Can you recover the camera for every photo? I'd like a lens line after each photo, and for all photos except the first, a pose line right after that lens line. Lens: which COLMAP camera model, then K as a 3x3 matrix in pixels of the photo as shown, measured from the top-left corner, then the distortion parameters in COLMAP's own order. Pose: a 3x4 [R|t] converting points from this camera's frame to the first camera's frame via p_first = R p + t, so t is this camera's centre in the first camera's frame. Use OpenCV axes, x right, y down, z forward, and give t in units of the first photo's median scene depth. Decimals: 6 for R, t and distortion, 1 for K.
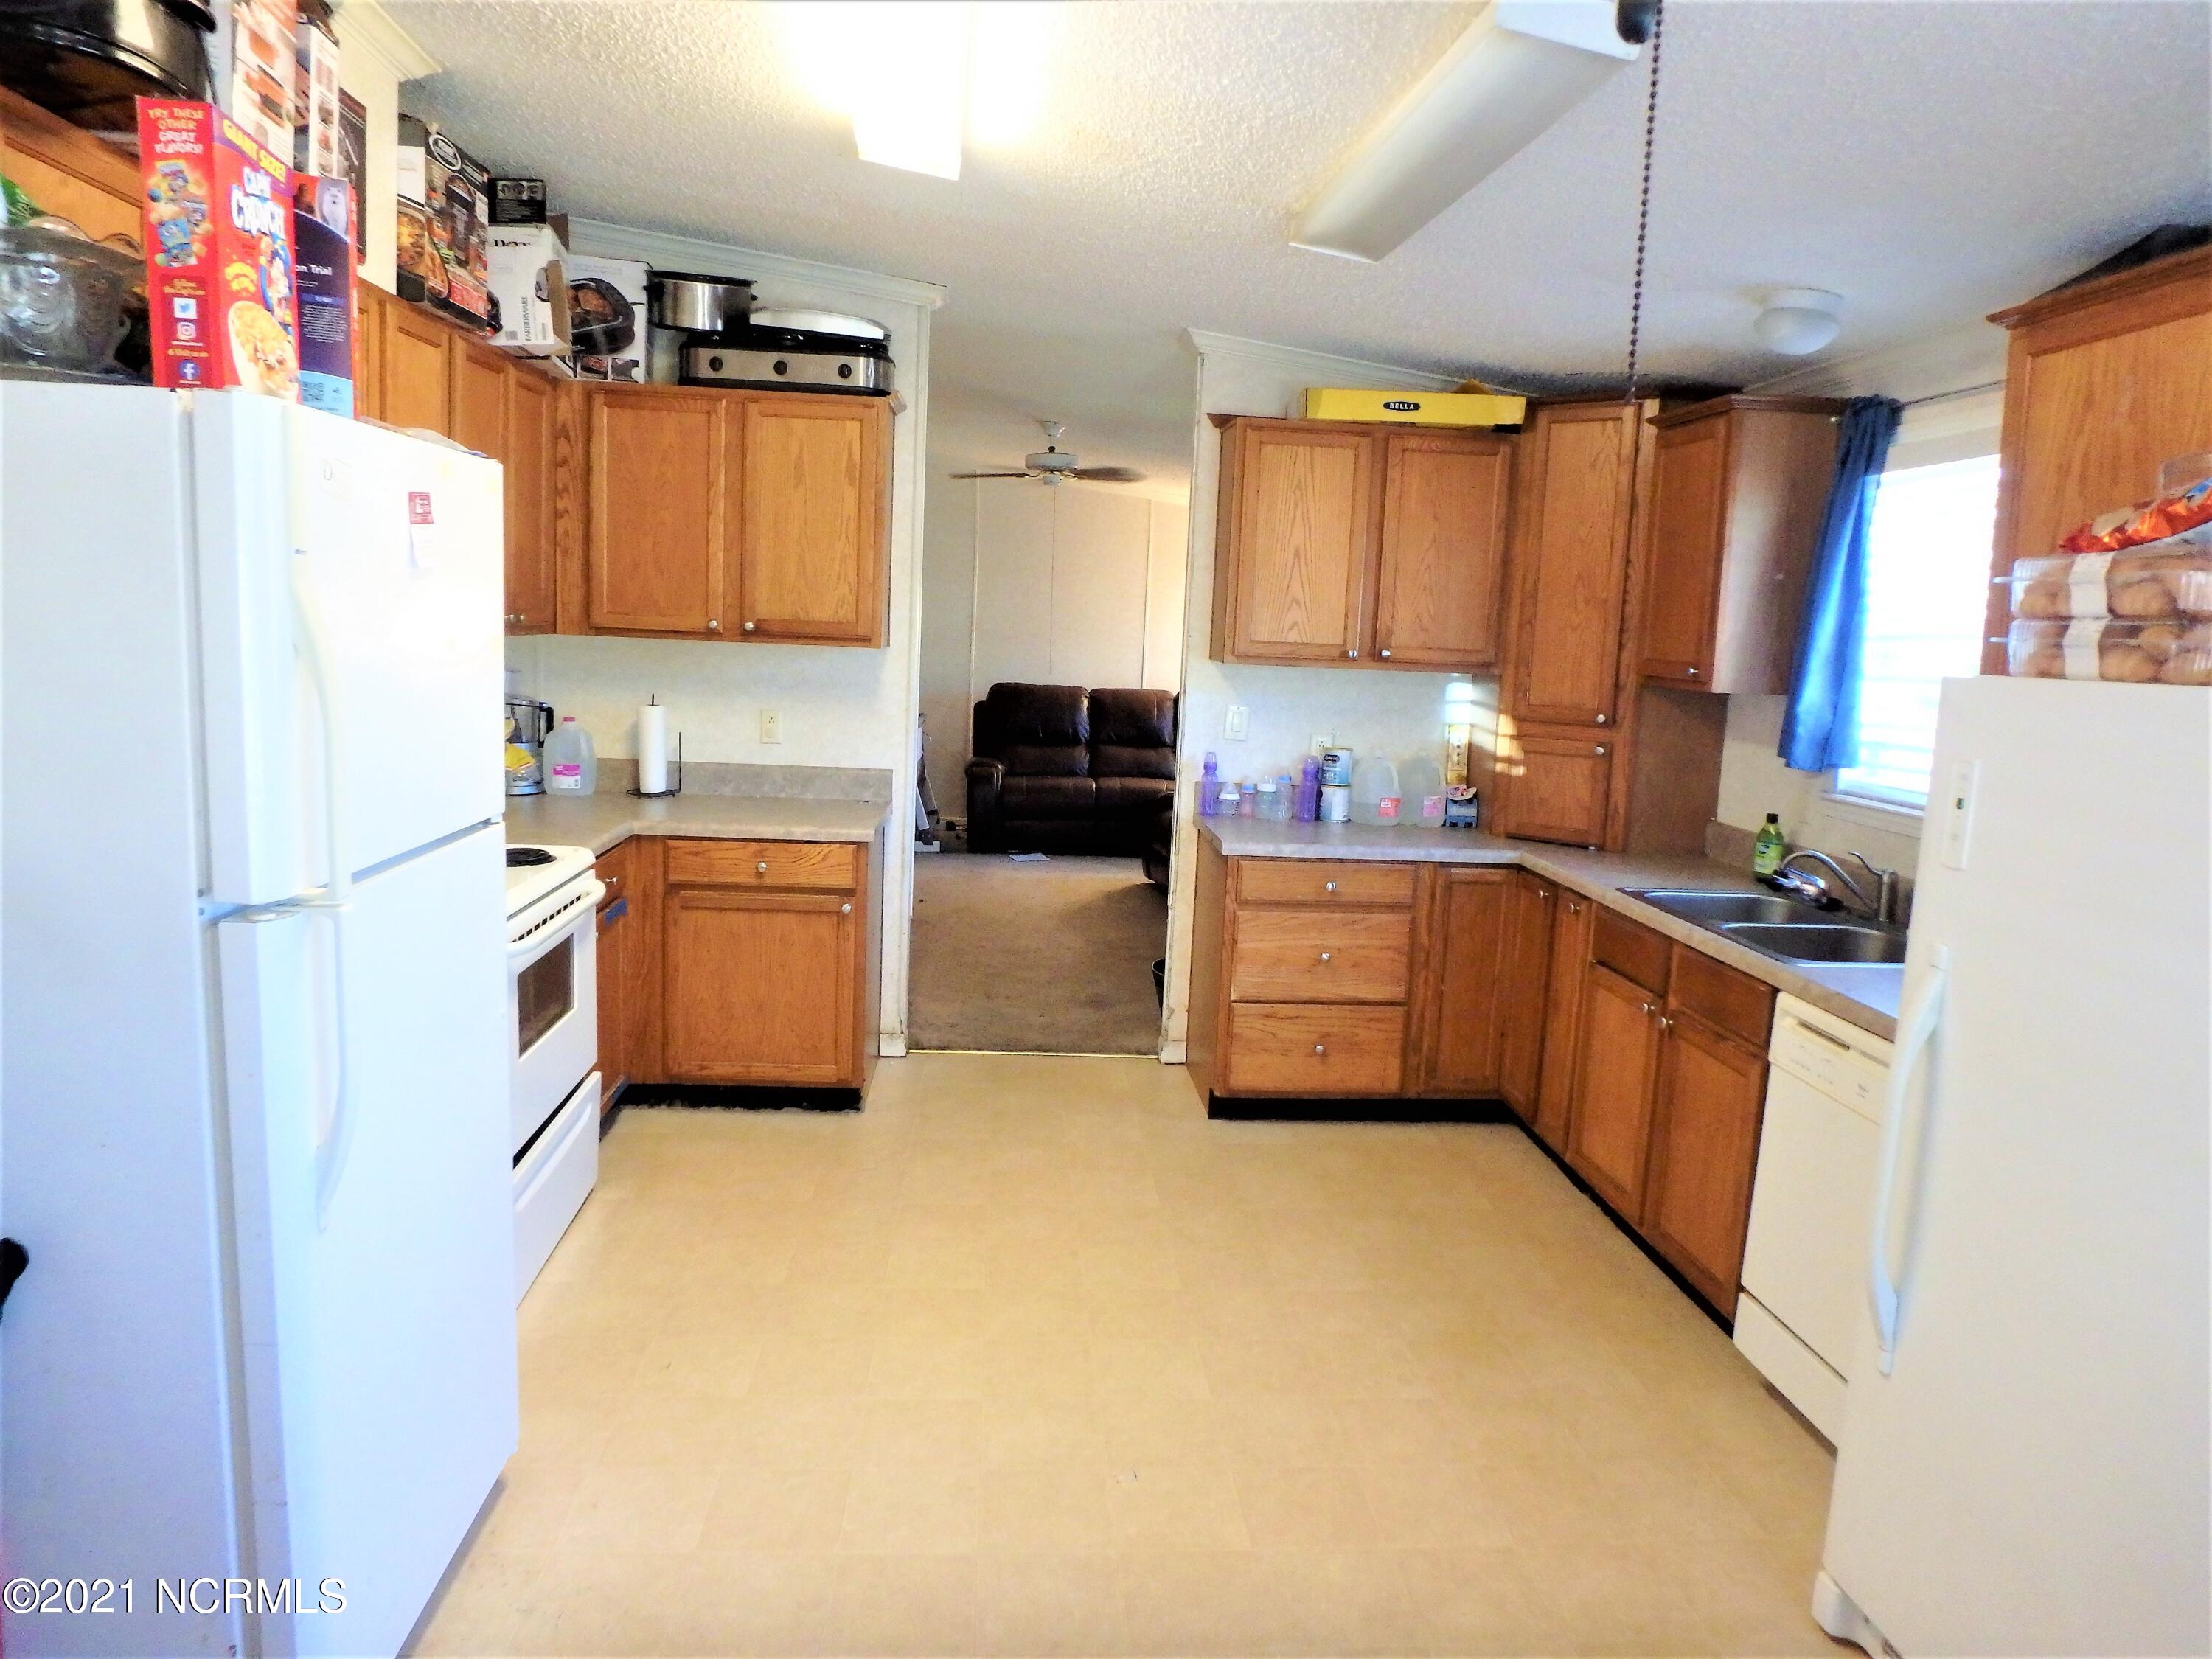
lens RADIAL K [[1378.8, 0, 1106.2], [0, 1378.8, 822.6], [0, 0, 1]] dist [-0.006054, -0.001217]
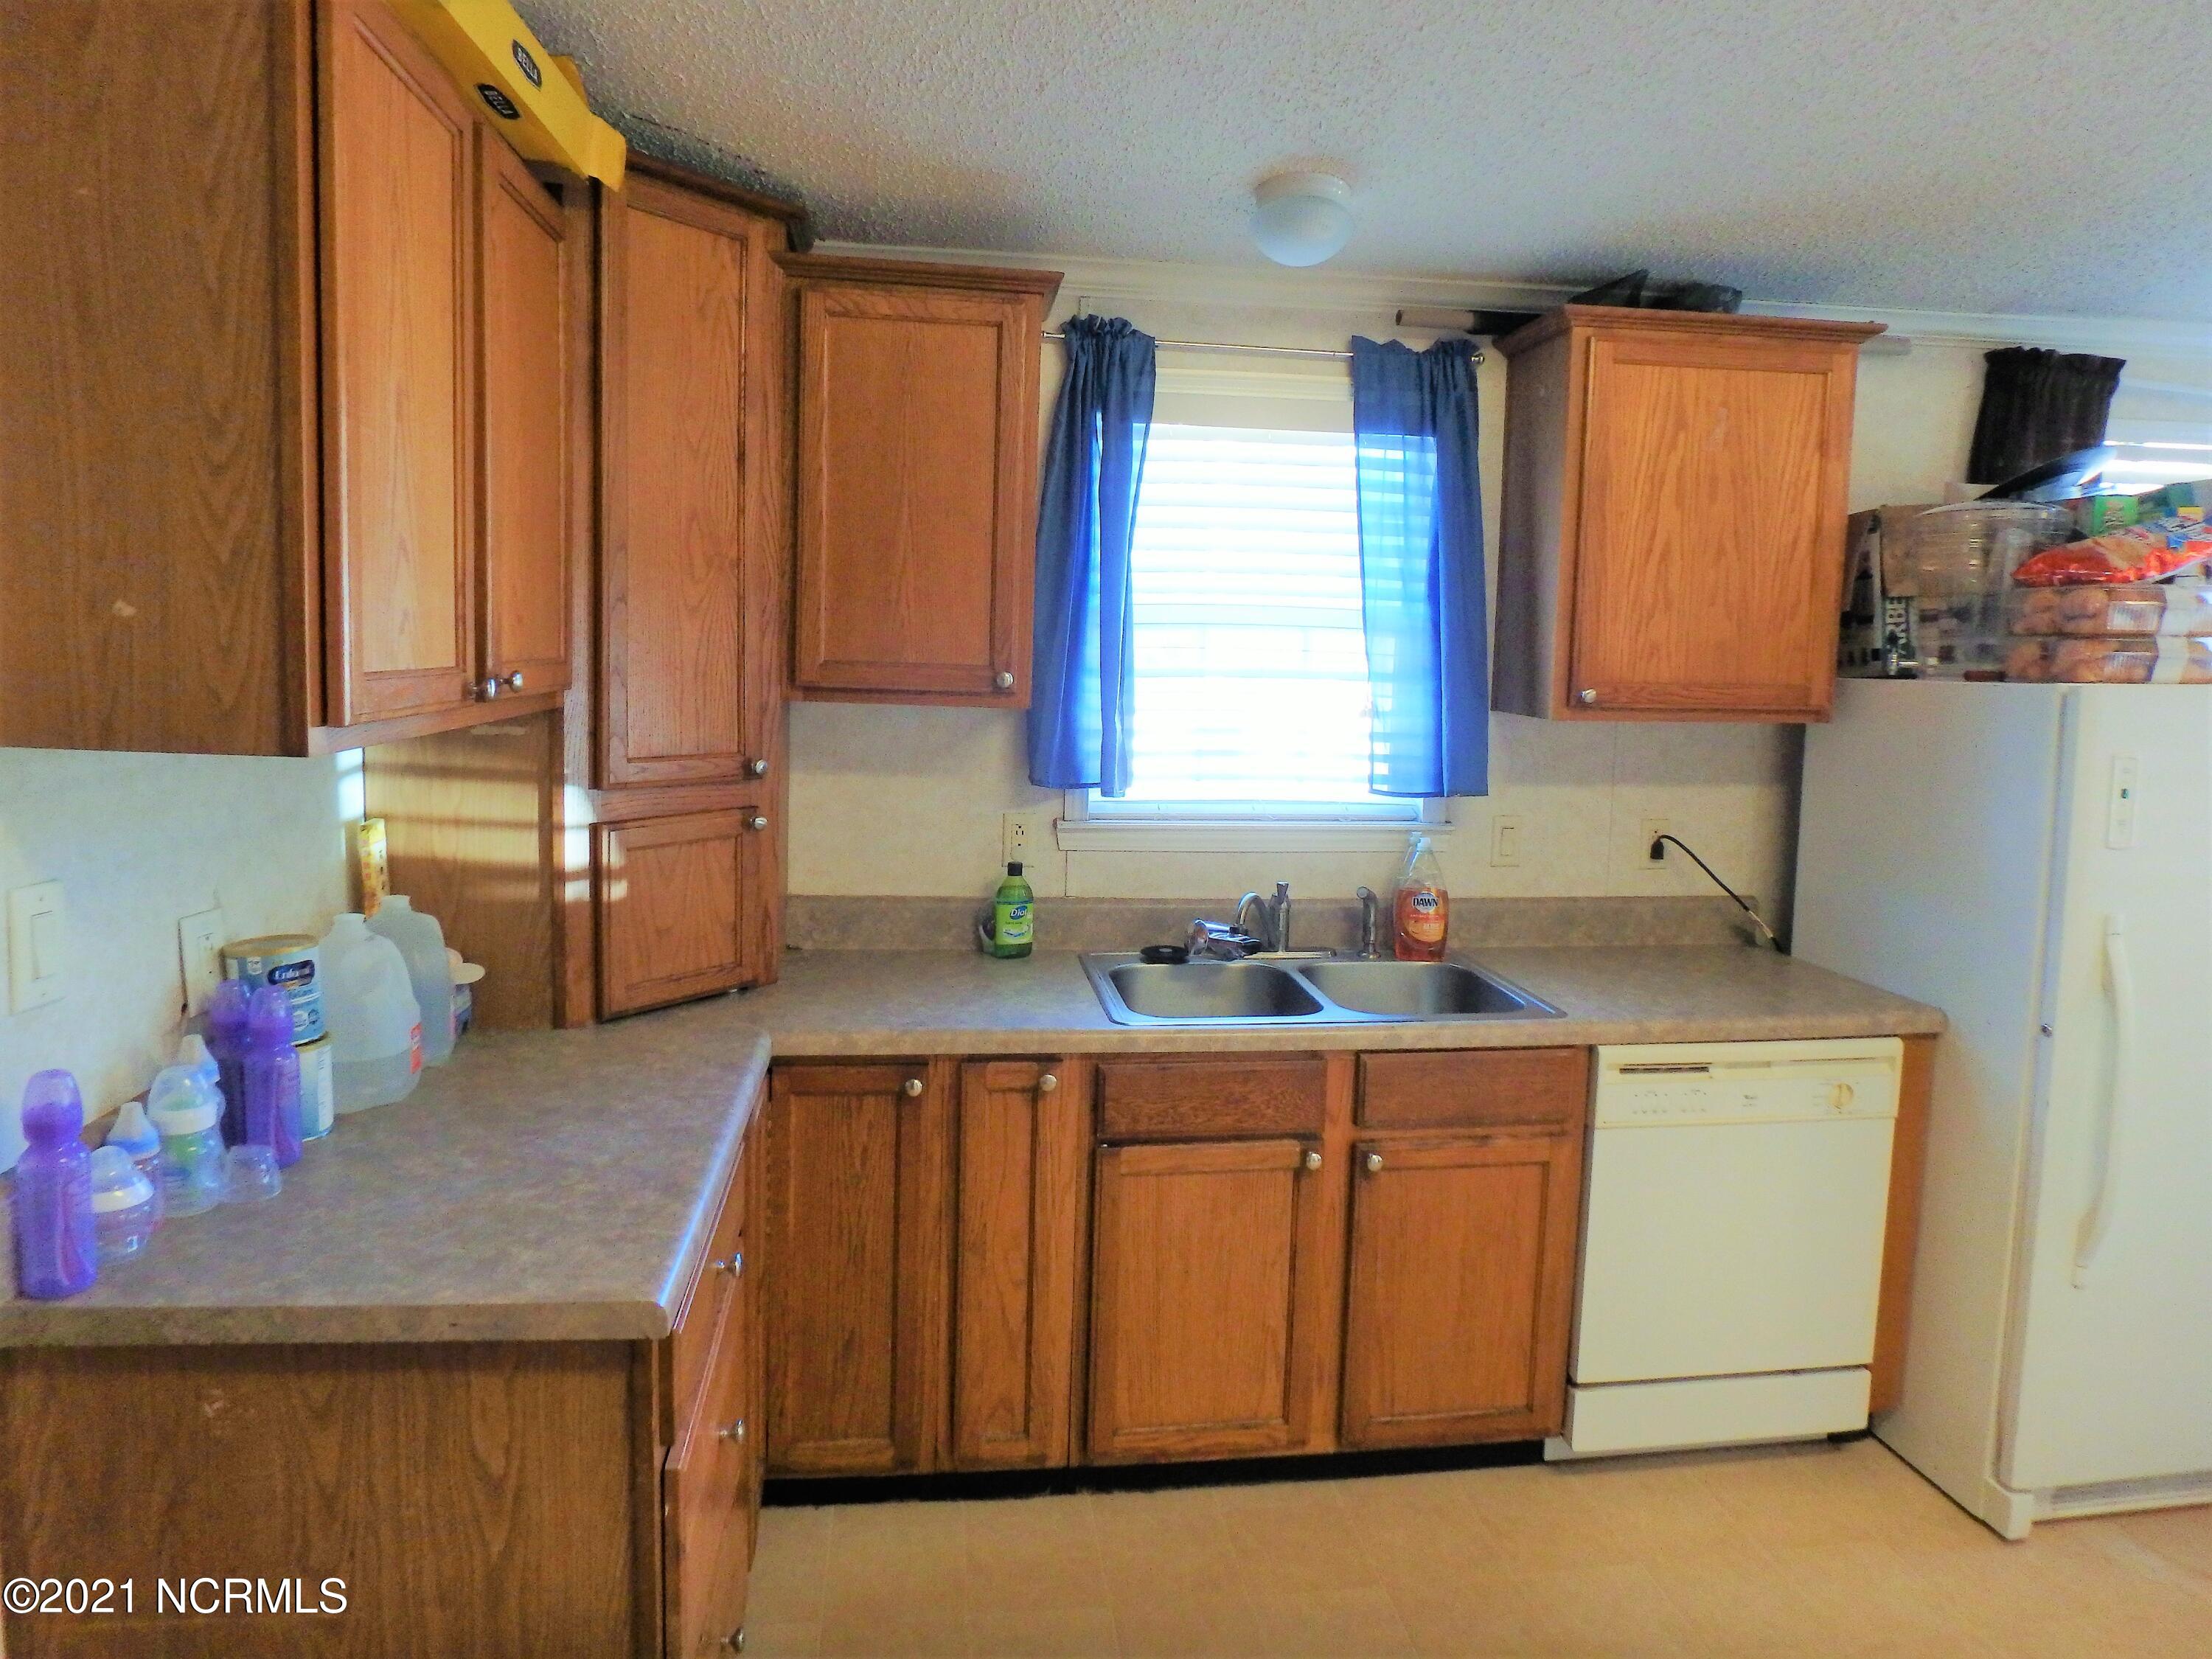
lens RADIAL K [[1378.8, 0, 1133.5], [0, 1378.8, 780.8], [0, 0, 1]] dist [-0.006054, -0.001217]
pose [[-0.065220, -0.142195, 0.987688, -0.334145], [0.116531, 0.981937, 0.149062, -0.207429], [-0.991043, 0.124818, -0.047472, 1.317714]]
